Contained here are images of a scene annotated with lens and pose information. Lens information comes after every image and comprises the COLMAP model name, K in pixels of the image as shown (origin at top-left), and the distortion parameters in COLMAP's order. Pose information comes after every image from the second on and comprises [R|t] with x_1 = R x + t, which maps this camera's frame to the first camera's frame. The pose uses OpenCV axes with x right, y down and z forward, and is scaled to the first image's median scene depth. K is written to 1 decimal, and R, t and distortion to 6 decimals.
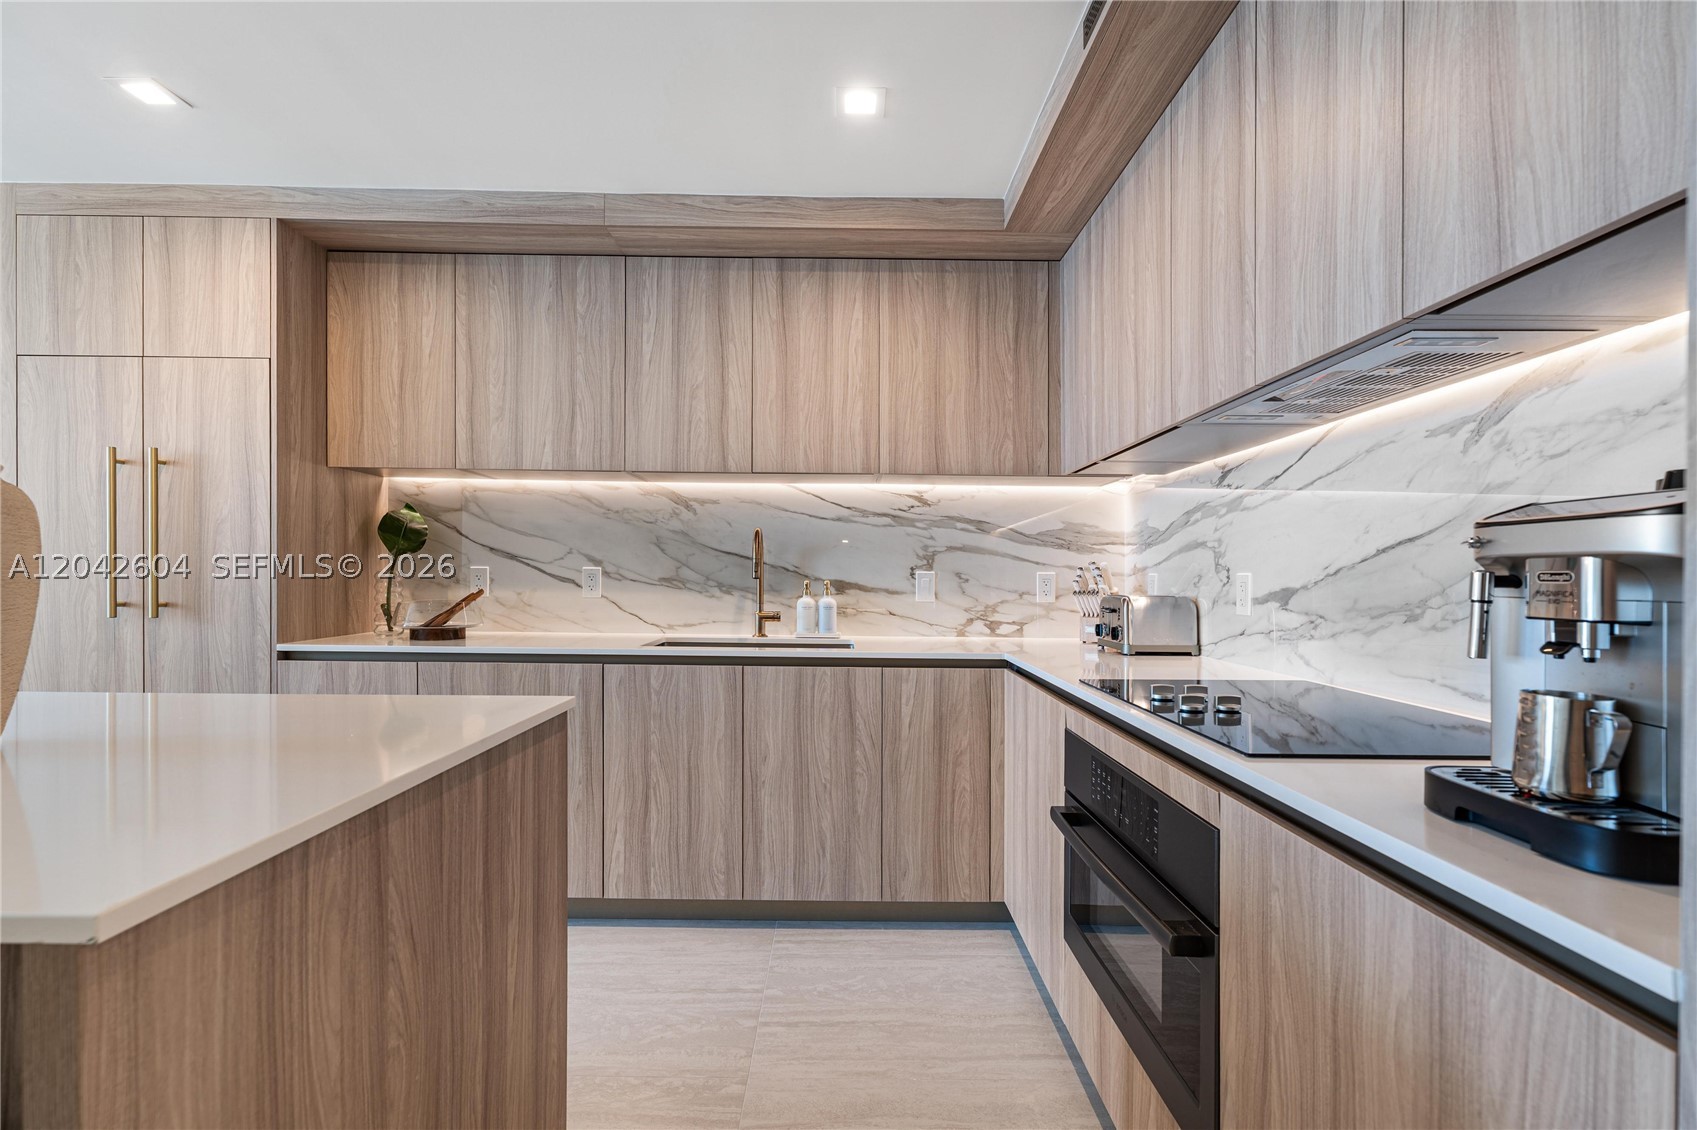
lens RADIAL K [[792.2, 0, 851.2], [0, 792.2, 581.2], [0, 0, 1]] dist [0.000547, 0.003834]
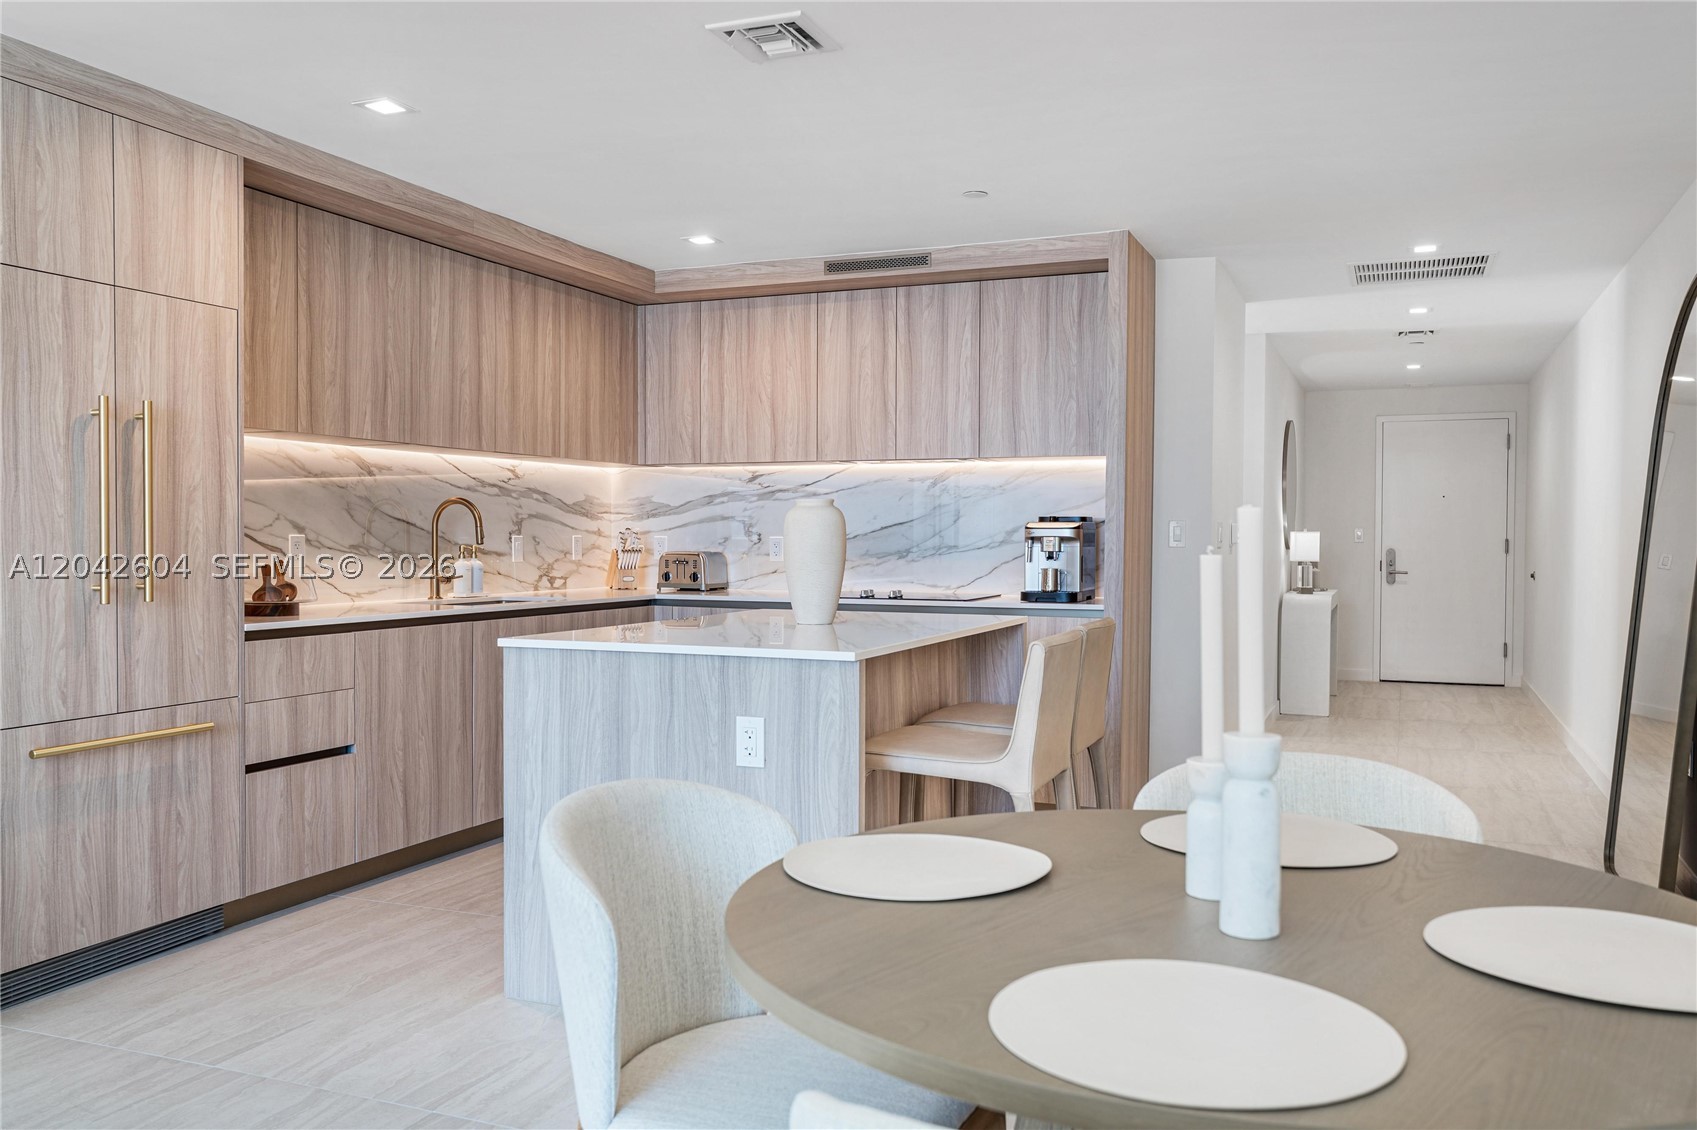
lens RADIAL K [[1368.8, 0, 856.8], [0, 1368.8, 558.6], [0, 0, 1]] dist [-0.008042, 0.034988]
pose [[0.377160, -0.024888, 0.925814, -1.852899], [0.005478, 0.999681, 0.024642, -0.029672], [-0.926132, -0.004222, 0.377177, -0.240282]]
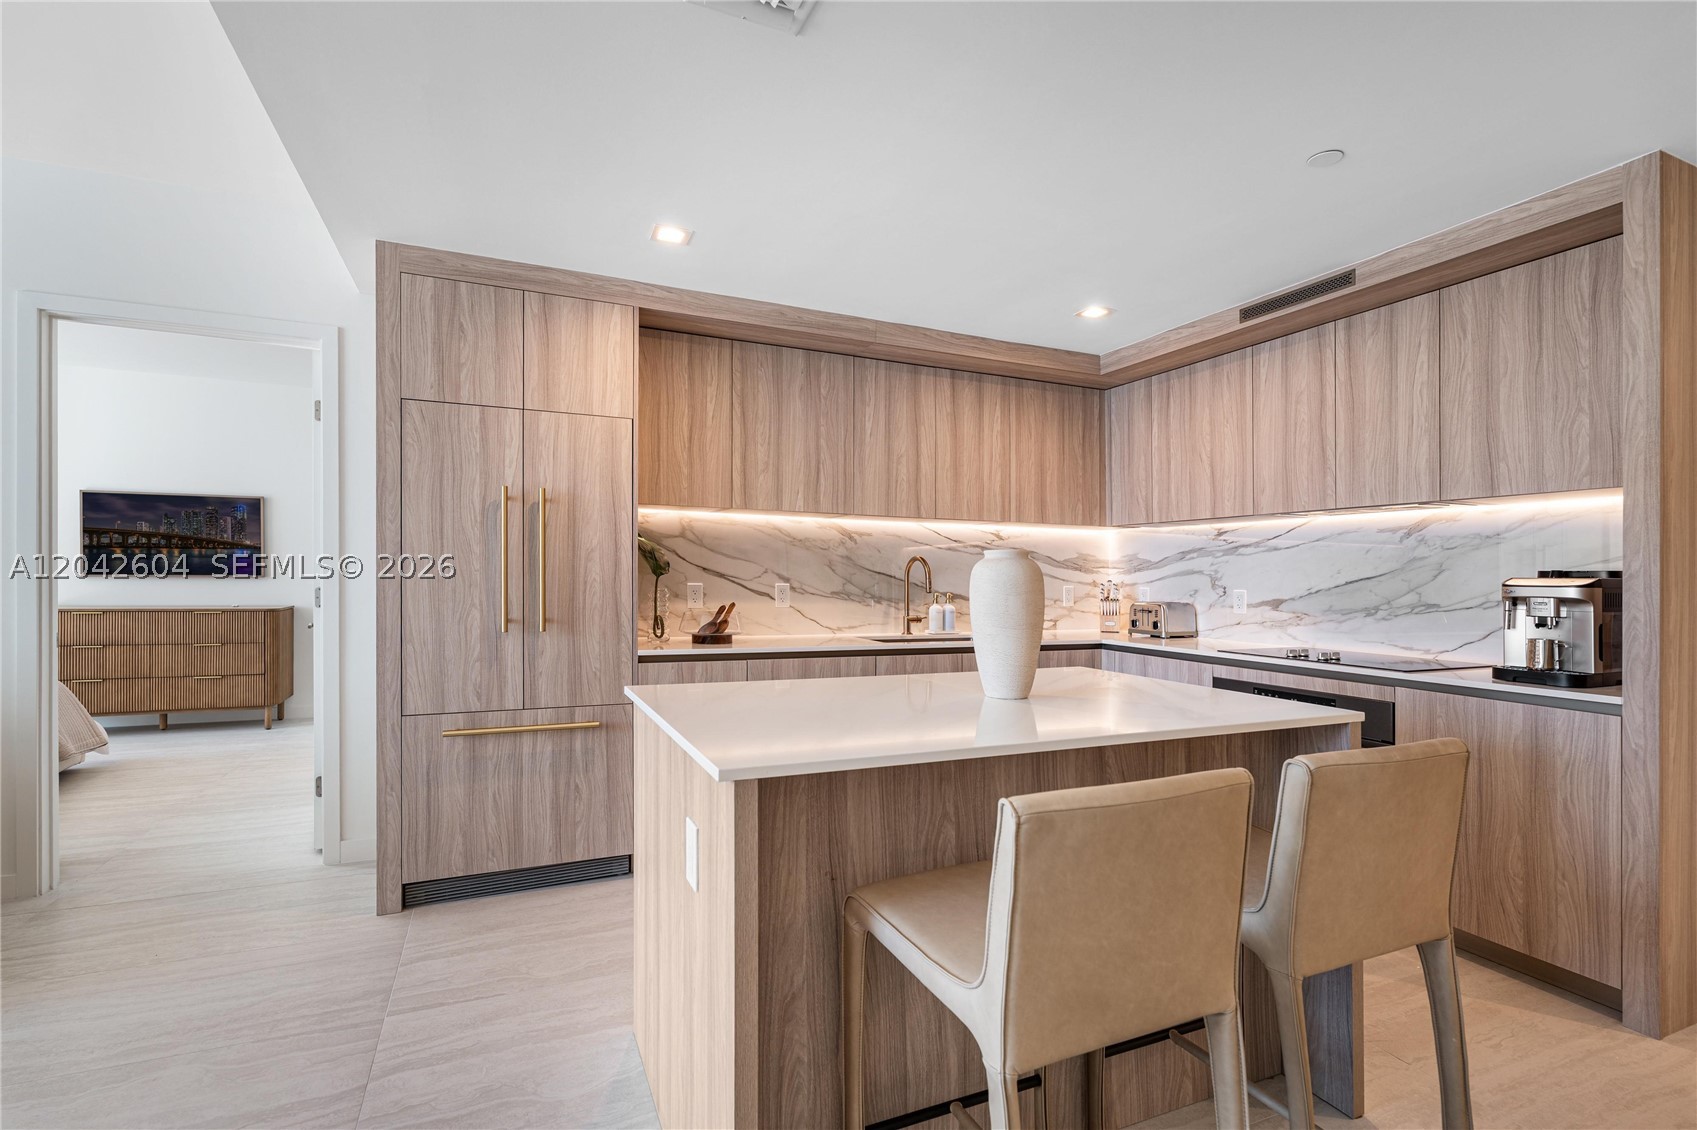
lens RADIAL K [[792.2, 0, 840.5], [0, 792.2, 577.6], [0, 0, 1]] dist [0.000547, 0.003834]
pose [[0.918379, 0.000122, 0.395702, -0.890545], [-0.000339, 1.000000, 0.000478, -0.033263], [-0.395702, -0.000574, 0.918379, -0.252727]]
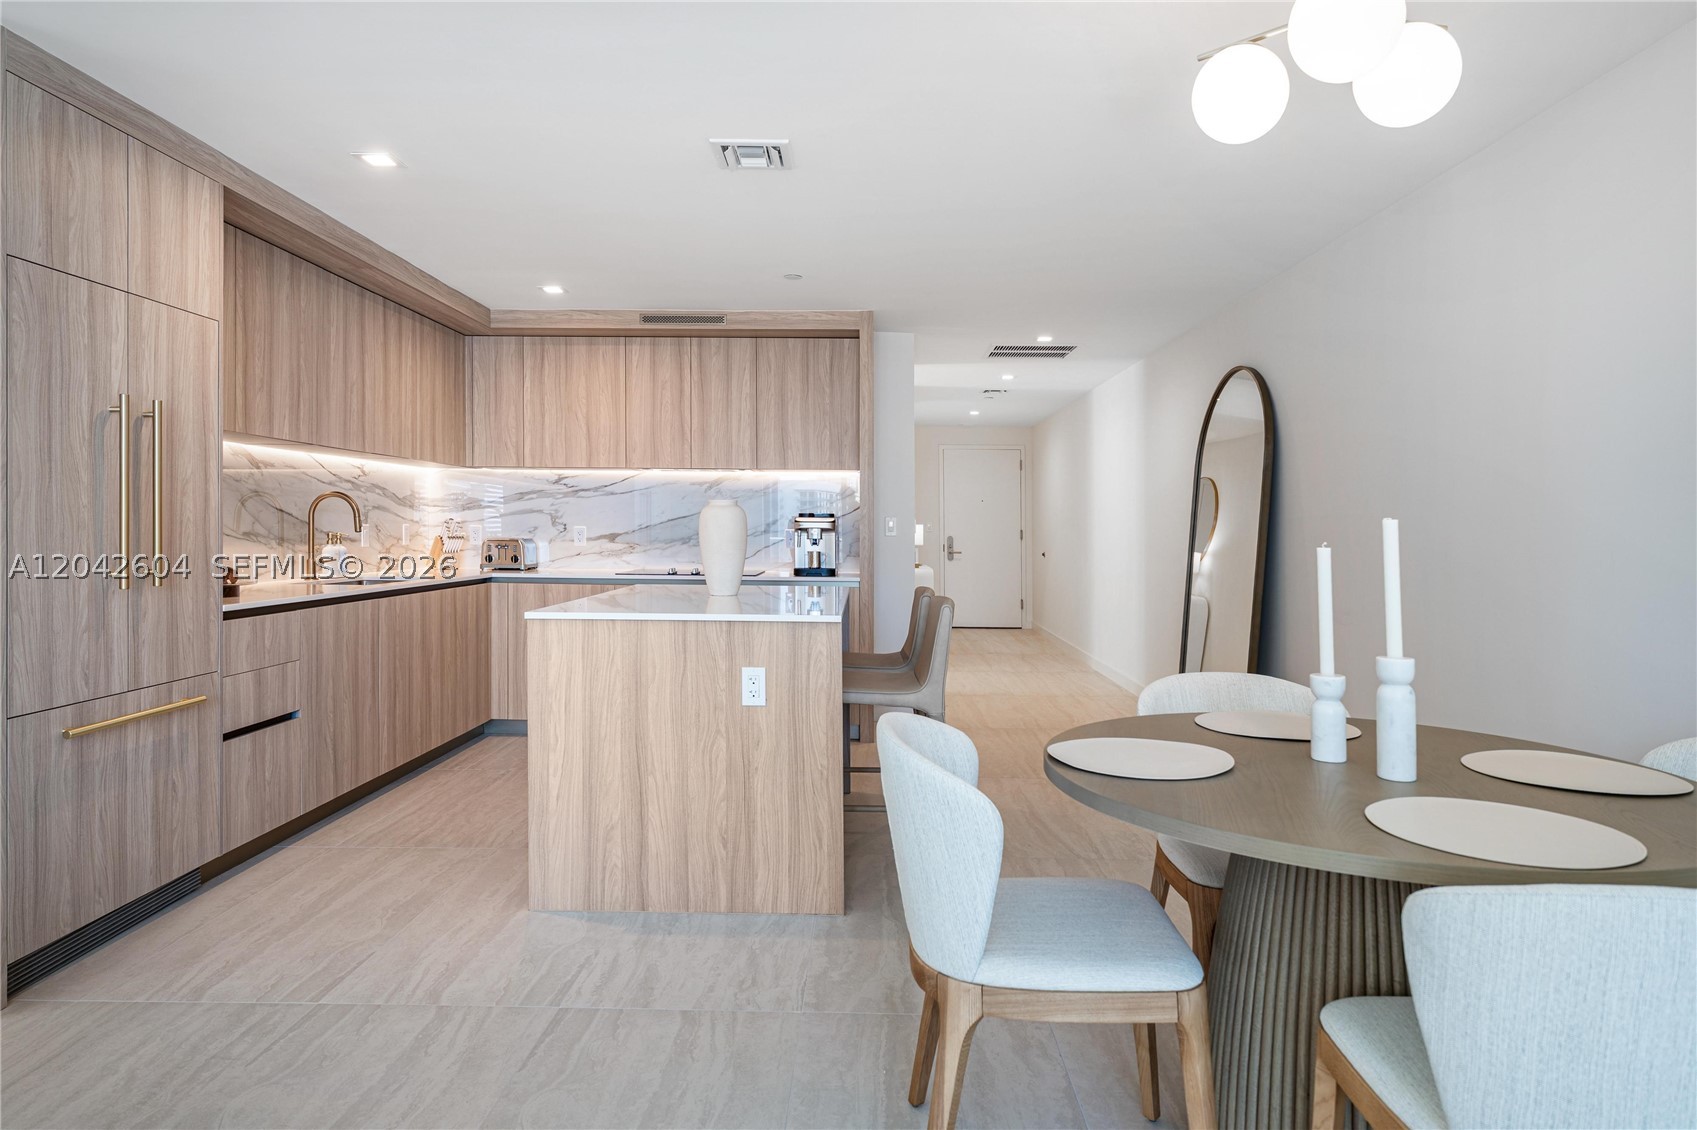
lens RADIAL K [[1027.6, 0, 868.9], [0, 1027.6, 520.2], [0, 0, 1]] dist [0.002160, 0.001030]
pose [[0.002230, -0.004289, 0.999988, -1.961138], [-0.004011, 0.999983, 0.004298, -0.036659], [-0.999989, -0.004020, 0.002213, 0.168800]]
